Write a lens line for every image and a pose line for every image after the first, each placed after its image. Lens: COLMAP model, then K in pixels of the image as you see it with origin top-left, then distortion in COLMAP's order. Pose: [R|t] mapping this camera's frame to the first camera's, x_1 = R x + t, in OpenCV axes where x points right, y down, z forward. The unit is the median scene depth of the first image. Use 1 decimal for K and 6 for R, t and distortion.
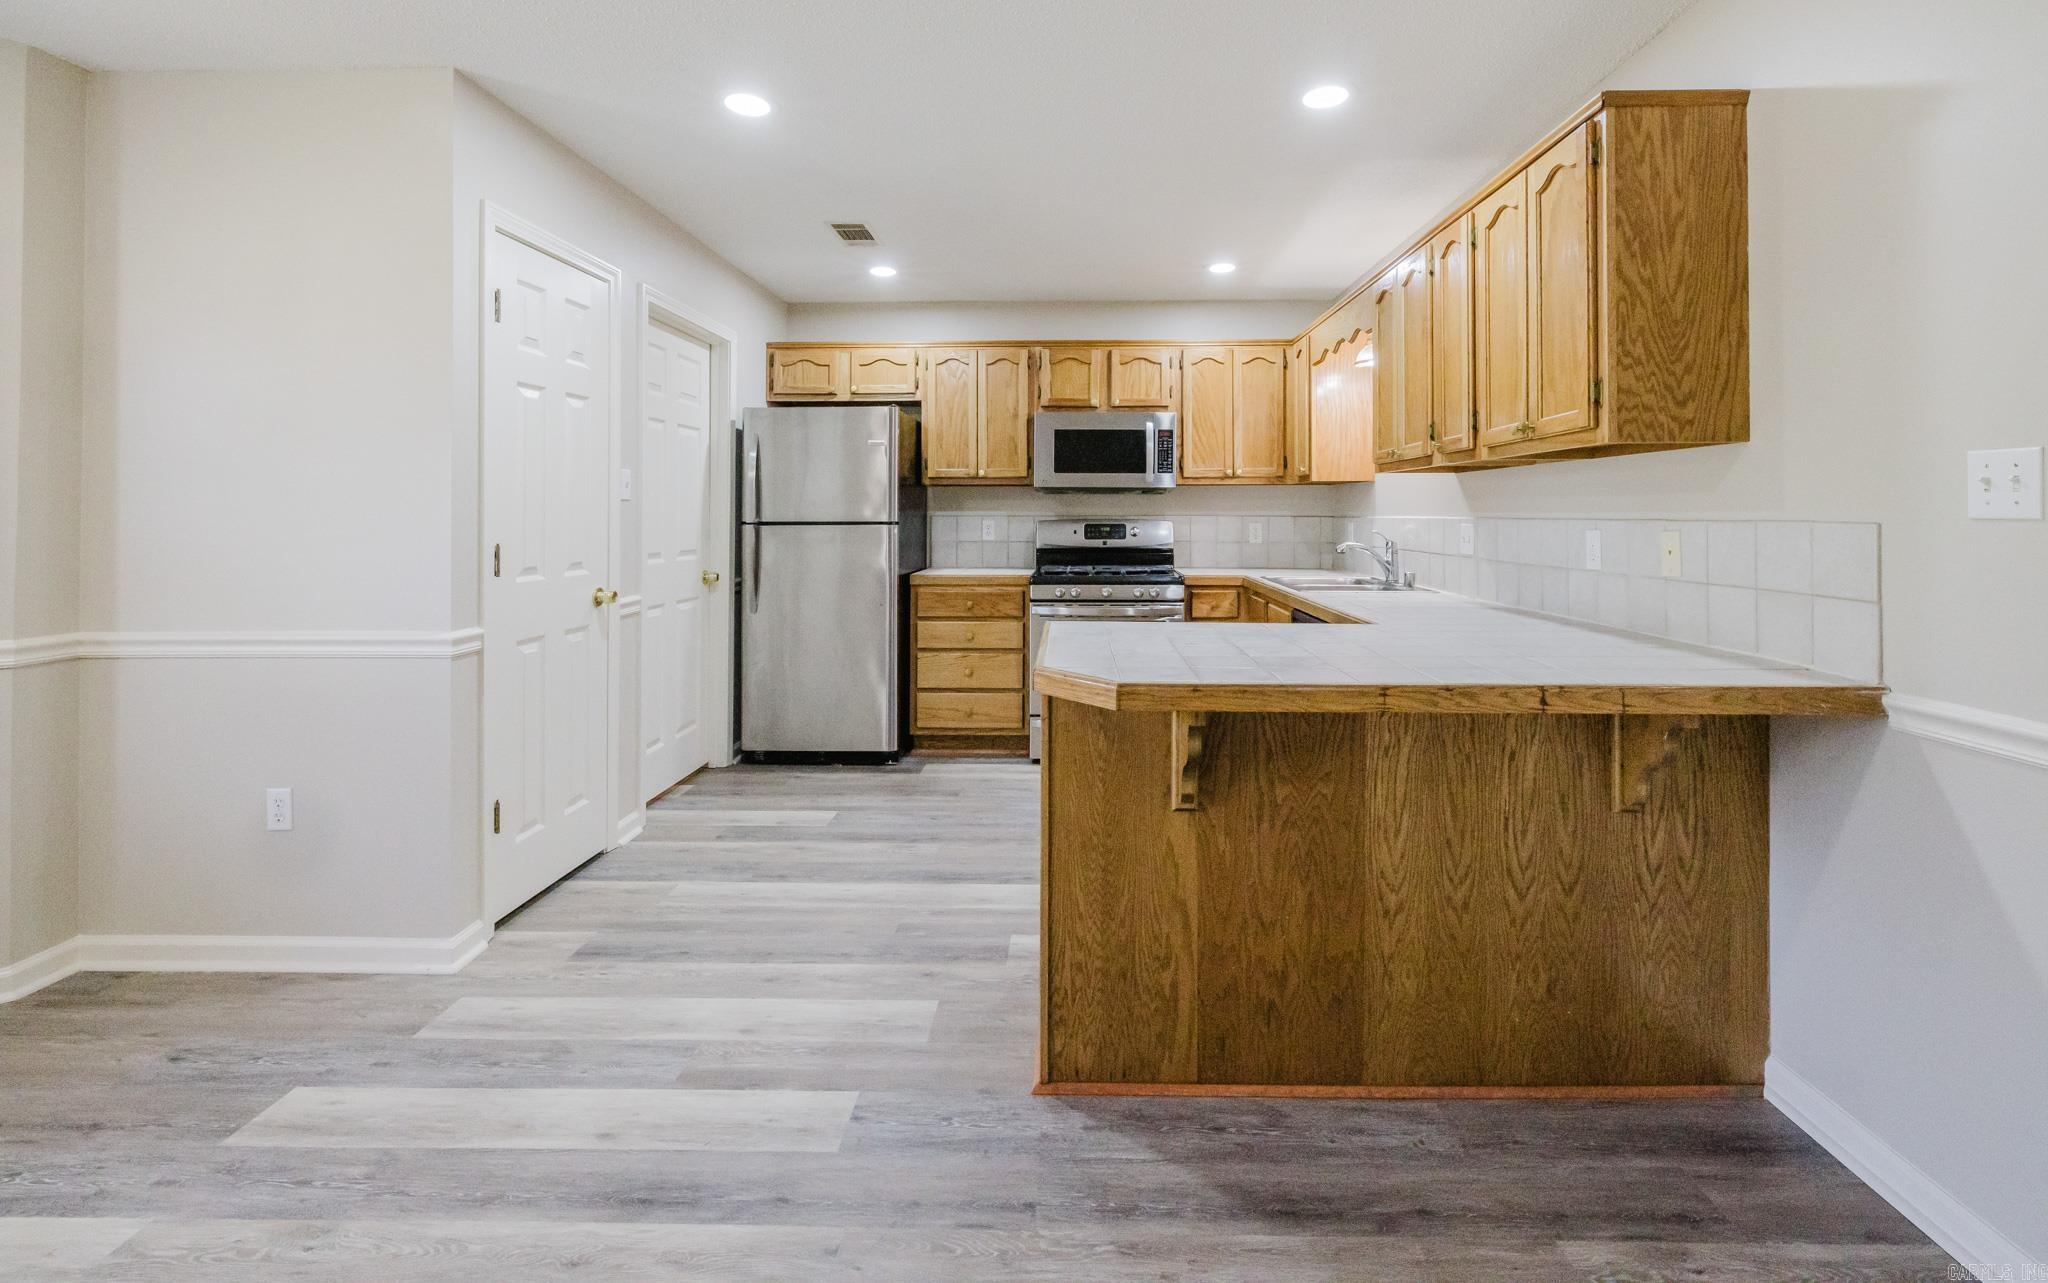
lens RADIAL K [[878.5, 0, 1064.0], [0, 878.5, 510.2], [0, 0, 1]] dist [0.003213, -0.002327]
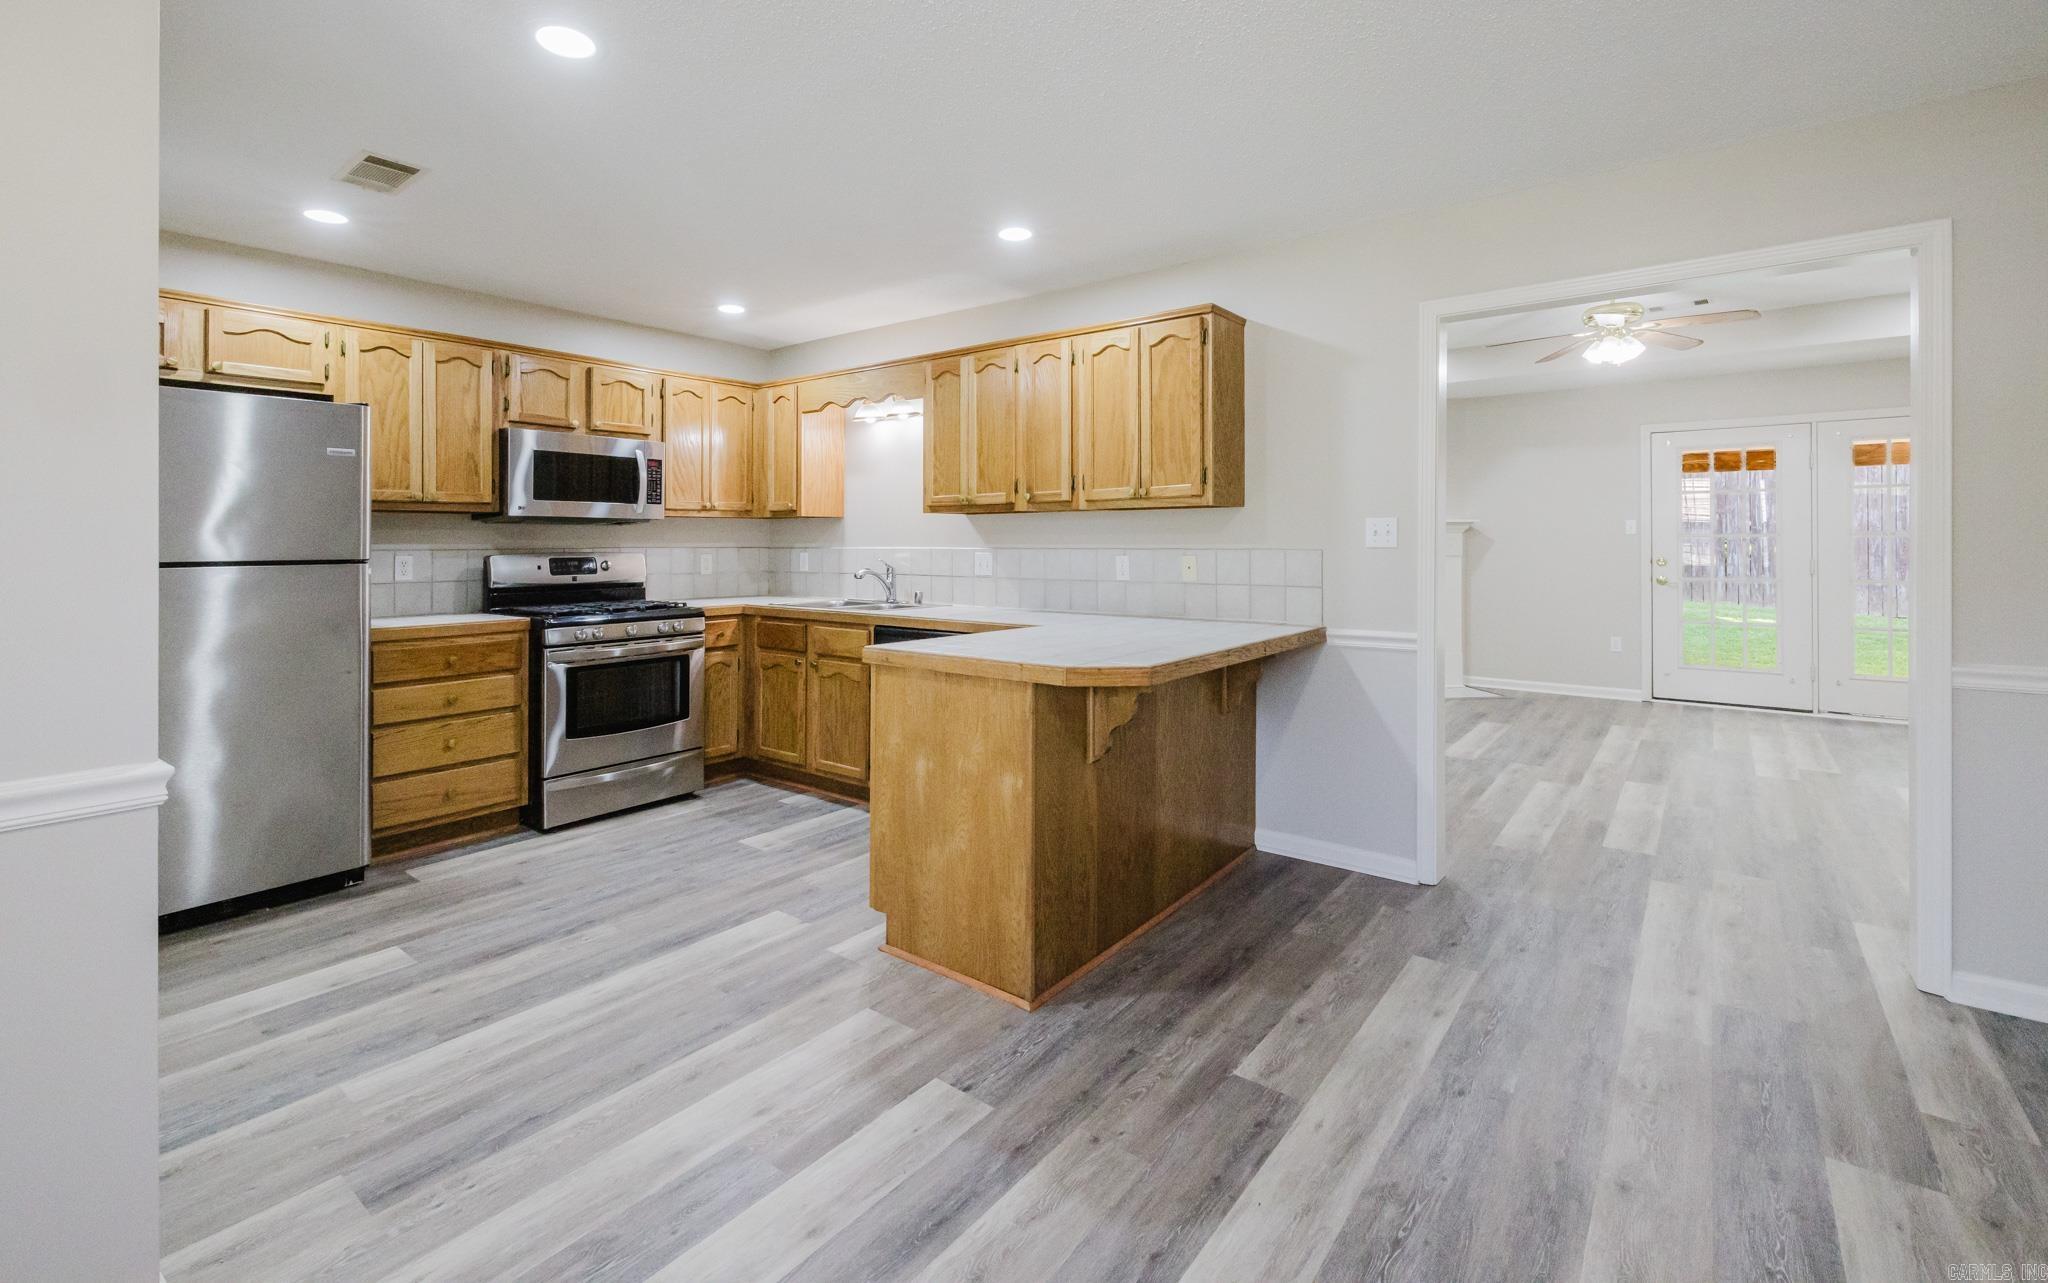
lens RADIAL K [[878.5, 0, 1014.1], [0, 878.5, 535.6], [0, 0, 1]] dist [0.003213, -0.002327]
pose [[0.611757, 0.002394, 0.791042, -0.691278], [0.000325, 0.999995, -0.003277, -0.007231], [-0.791046, 0.002262, 0.611753, 0.166873]]
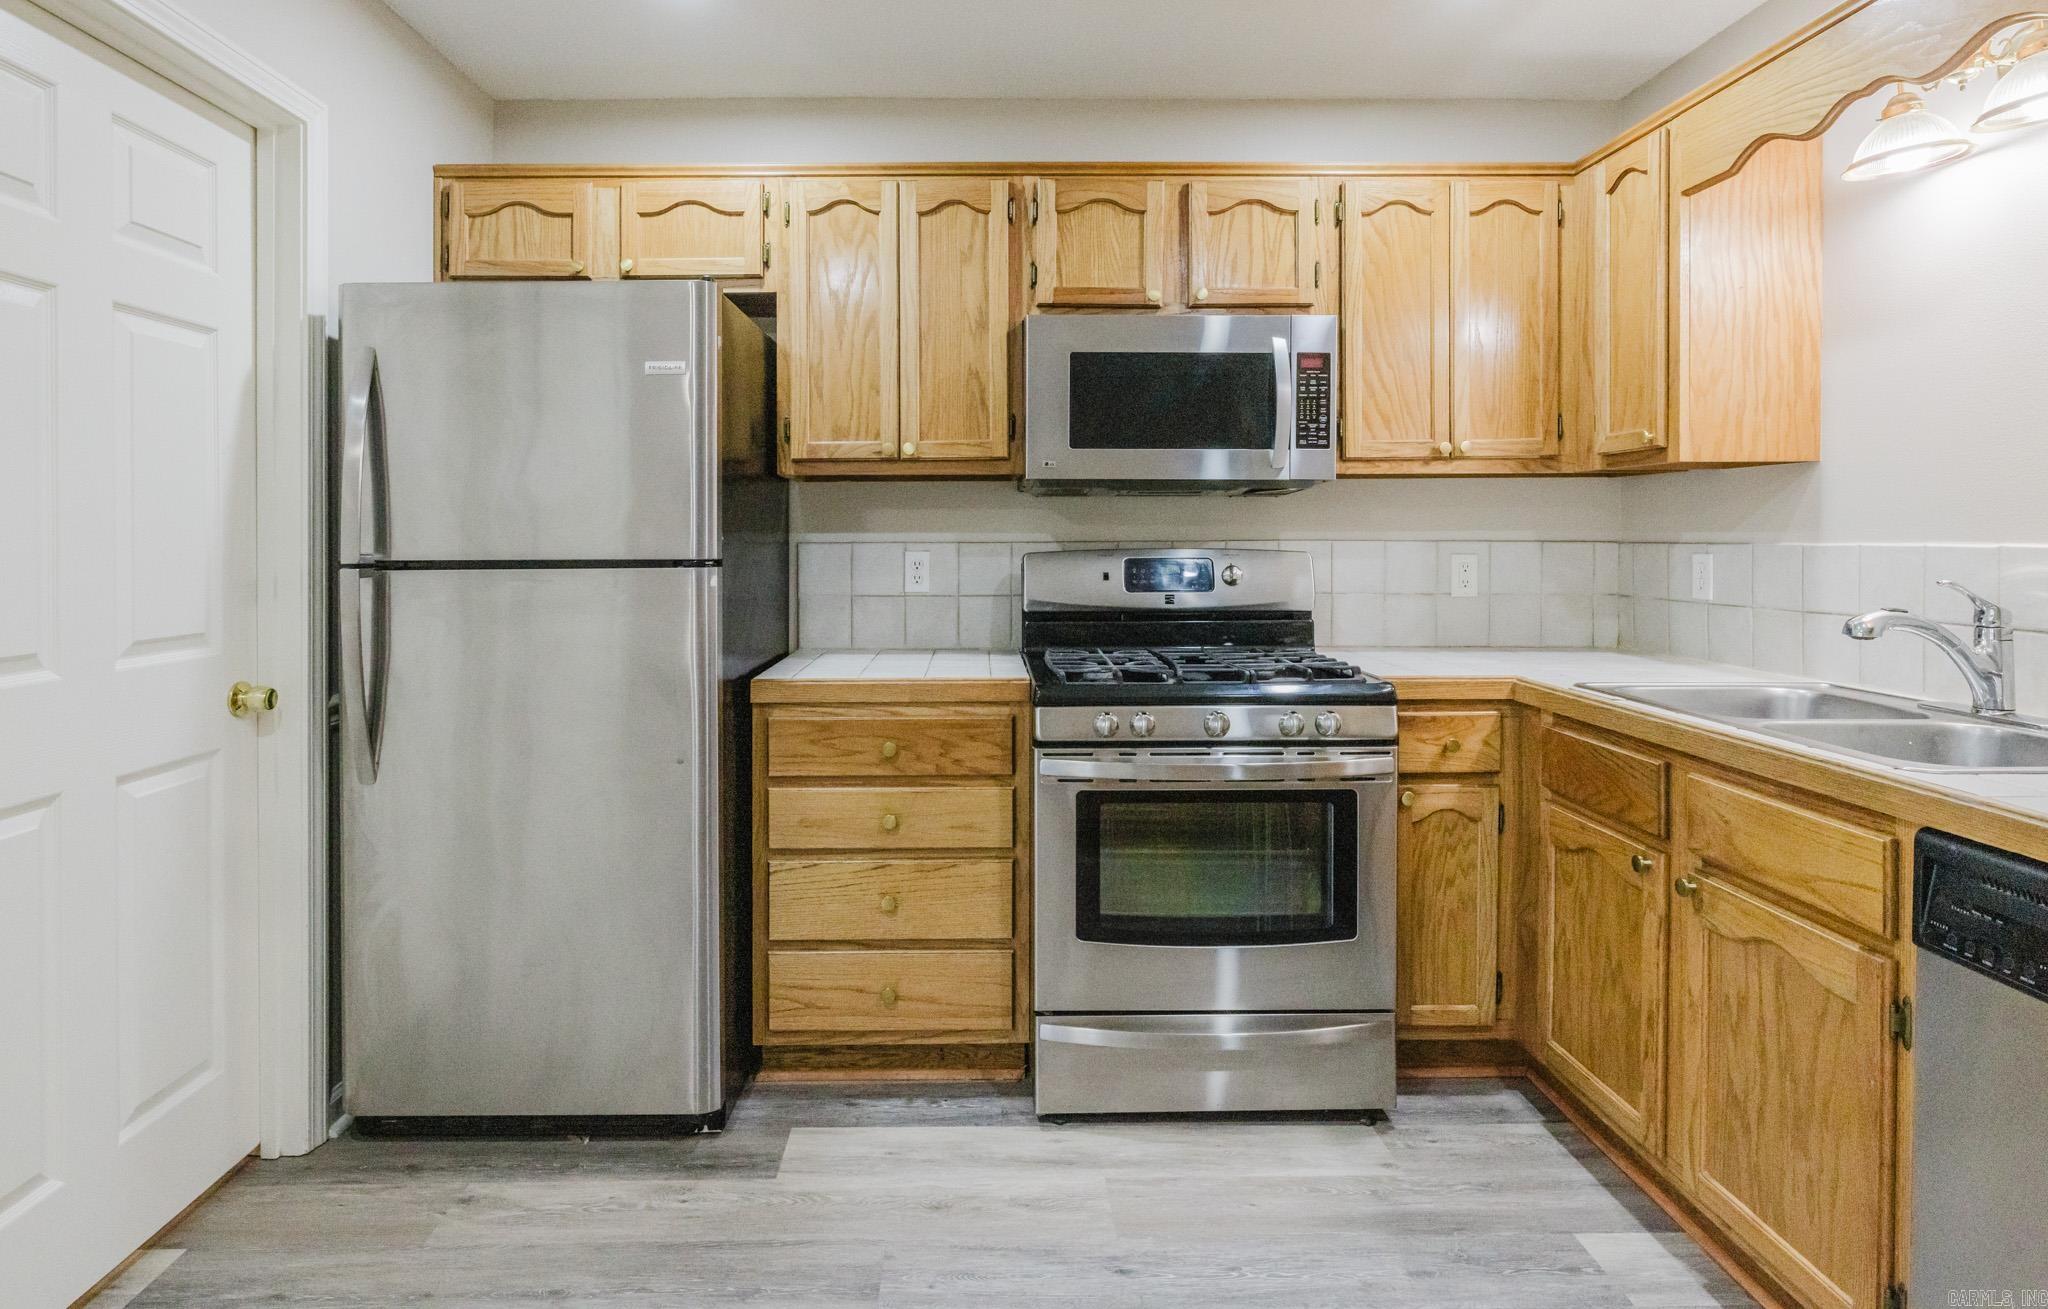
lens RADIAL K [[1063.7, 0, 977.9], [0, 1063.7, 537.3], [0, 0, 1]] dist [-0.013016, 0.002411]
pose [[0.999848, -0.003805, 0.017042, -0.116586], [0.003698, 0.999973, 0.006339, -0.000316], [-0.017066, -0.006275, 0.999835, 0.769772]]
